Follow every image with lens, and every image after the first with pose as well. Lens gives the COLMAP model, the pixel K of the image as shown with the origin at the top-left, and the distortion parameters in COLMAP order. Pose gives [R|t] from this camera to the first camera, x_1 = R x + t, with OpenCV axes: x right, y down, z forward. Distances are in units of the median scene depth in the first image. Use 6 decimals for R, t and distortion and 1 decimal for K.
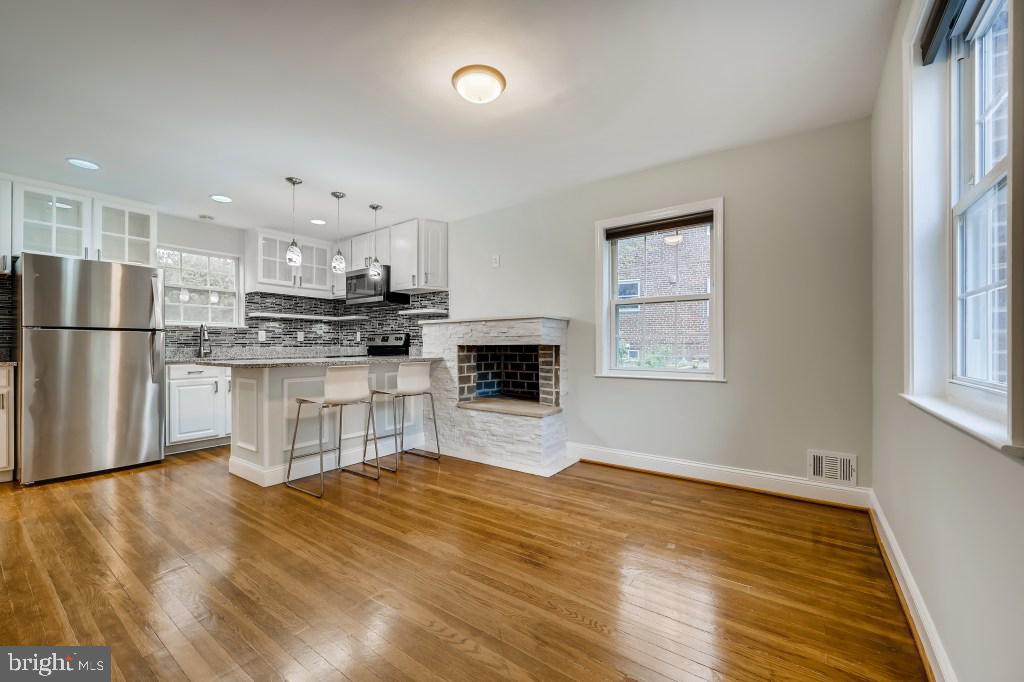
lens RADIAL K [[409.8, 0, 511.1], [0, 409.8, 342.9], [0, 0, 1]] dist [-0.000441, -0.000035]
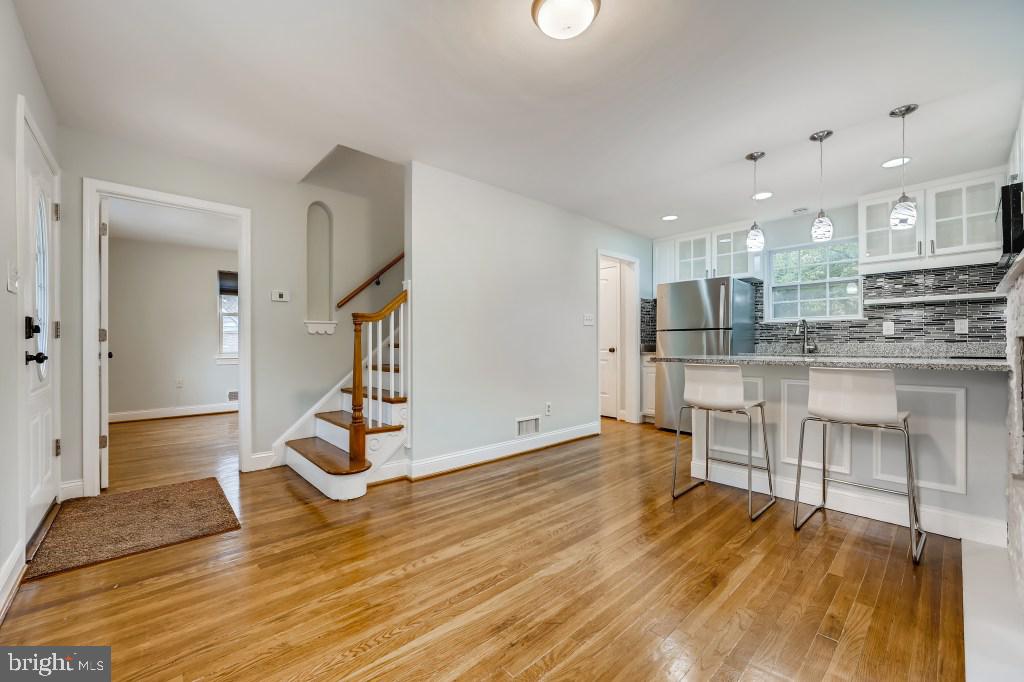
lens RADIAL K [[409.8, 0, 511.1], [0, 409.8, 342.9], [0, 0, 1]] dist [-0.000441, -0.000035]
pose [[-0.197149, -0.002022, -0.980371, 0.410586], [0.012370, 0.999913, -0.004550, 0.007435], [0.980295, -0.013024, -0.197107, 0.601258]]
